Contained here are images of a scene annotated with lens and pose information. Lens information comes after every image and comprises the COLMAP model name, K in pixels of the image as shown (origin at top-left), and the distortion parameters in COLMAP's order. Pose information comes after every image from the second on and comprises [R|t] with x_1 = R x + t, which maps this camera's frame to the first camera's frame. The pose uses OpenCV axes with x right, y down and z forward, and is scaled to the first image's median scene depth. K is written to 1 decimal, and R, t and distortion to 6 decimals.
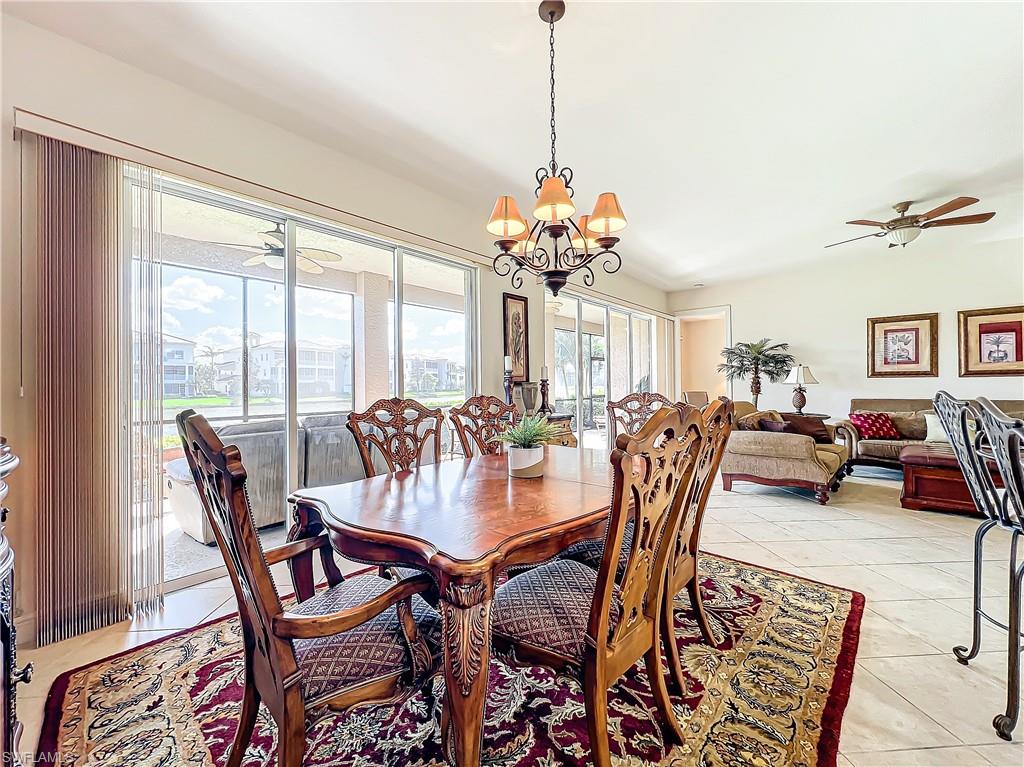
lens RADIAL K [[410.3, 0, 512.2], [0, 410.3, 384.0], [0, 0, 1]] dist [-0.002515, -0.000384]
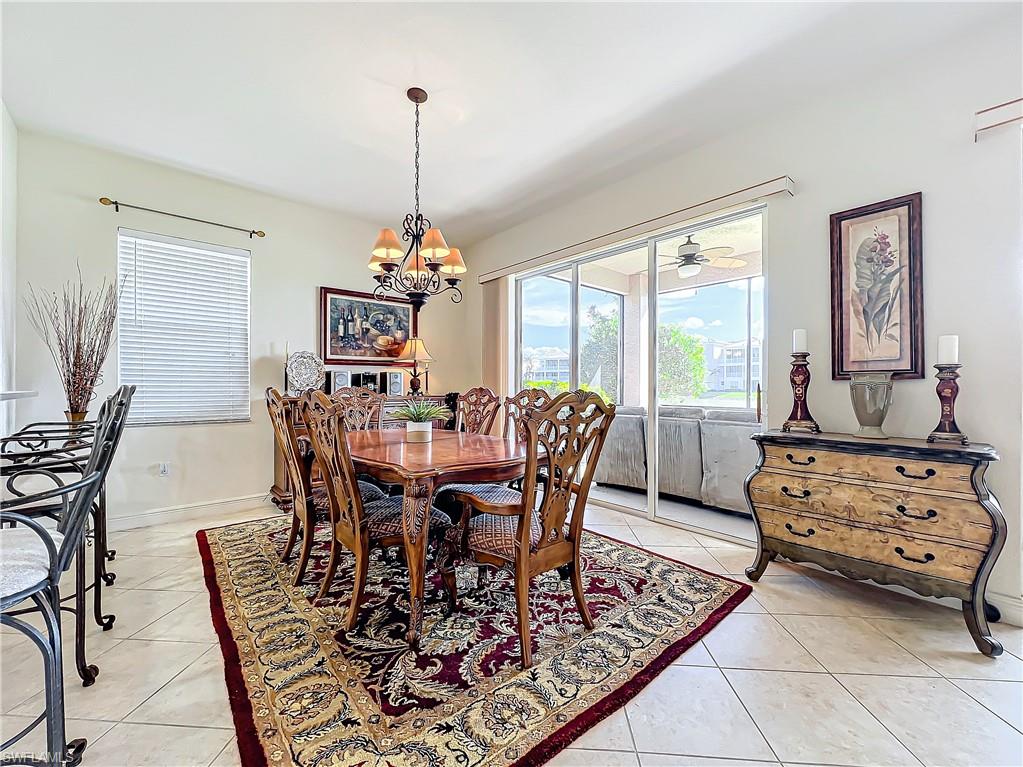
lens RADIAL K [[417.9, 0, 509.1], [0, 417.9, 381.7], [0, 0, 1]] dist [-0.000167, 0.000160]
pose [[-0.121221, 0.005325, -0.992611, 0.778266], [0.002453, 0.999984, 0.005065, 0.003234], [0.992622, -0.001821, -0.121232, 0.803403]]
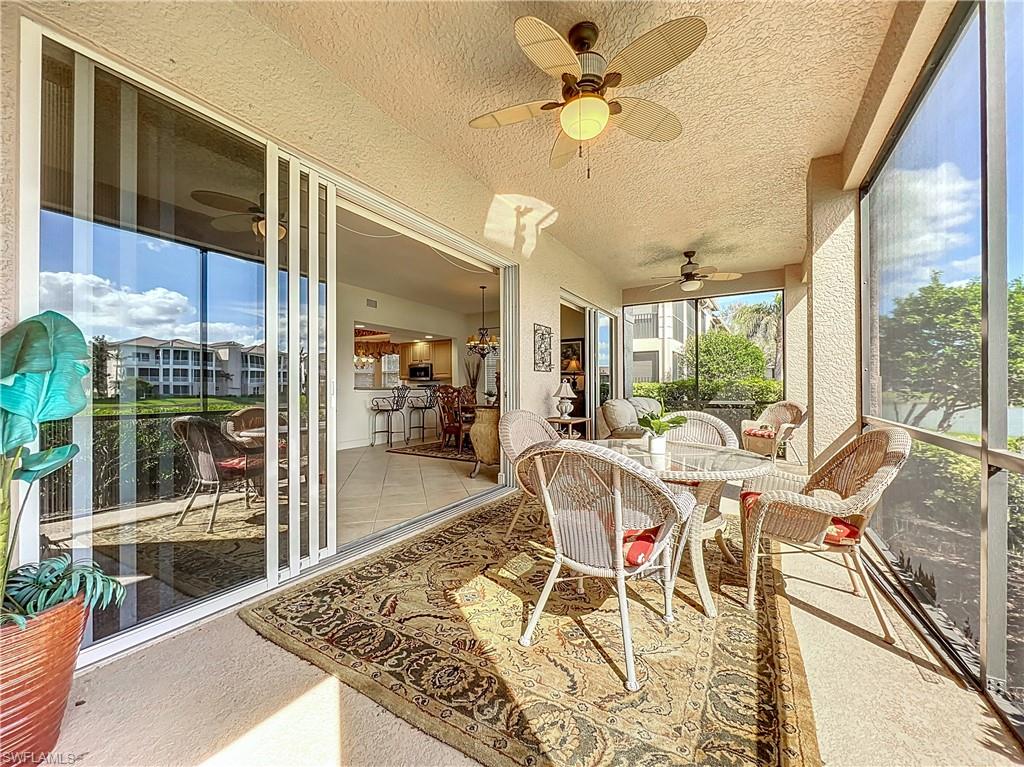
lens RADIAL K [[415.7, 0, 513.4], [0, 415.7, 387.0], [0, 0, 1]] dist [-0.003034, 0.000444]
pose [[-0.979863, 0.015912, -0.199035, 0.343951], [0.017335, 0.999835, -0.005410, 0.042187], [0.198916, -0.008751, -0.979977, 2.749712]]
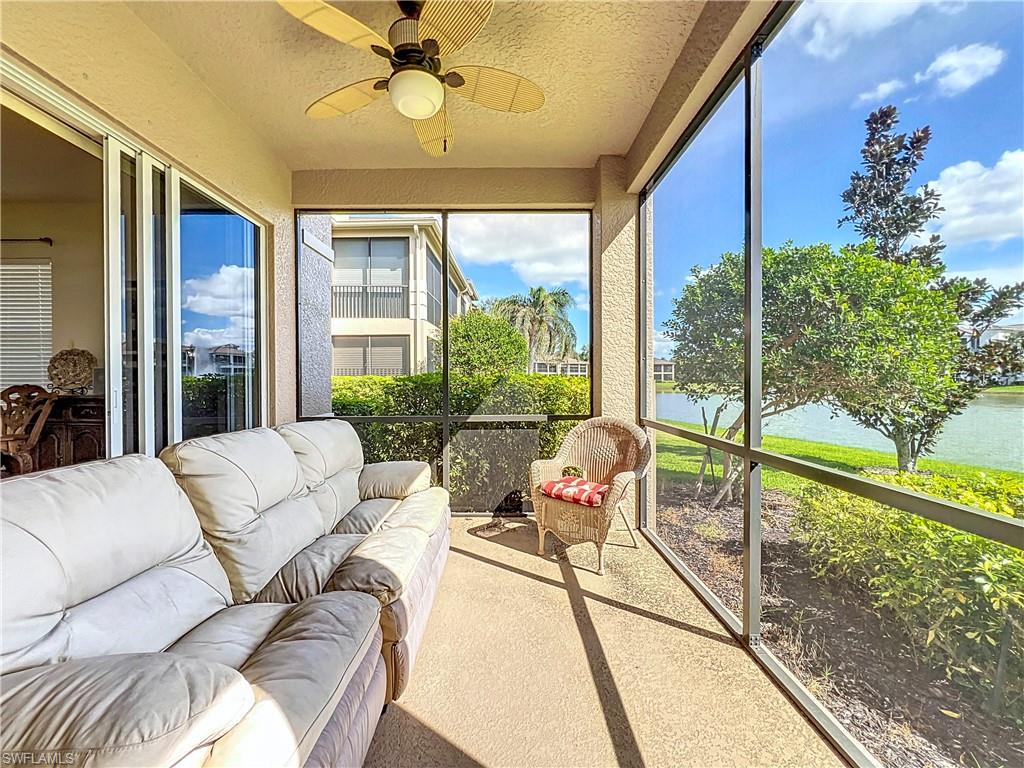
lens RADIAL K [[415.7, 0, 513.4], [0, 415.7, 387.5], [0, 0, 1]] dist [-0.003034, 0.000444]
pose [[-0.733860, 0.029235, -0.678671, -0.406183], [0.016727, 0.999548, 0.024970, 0.022041], [0.679094, 0.006973, -0.734018, 1.750263]]
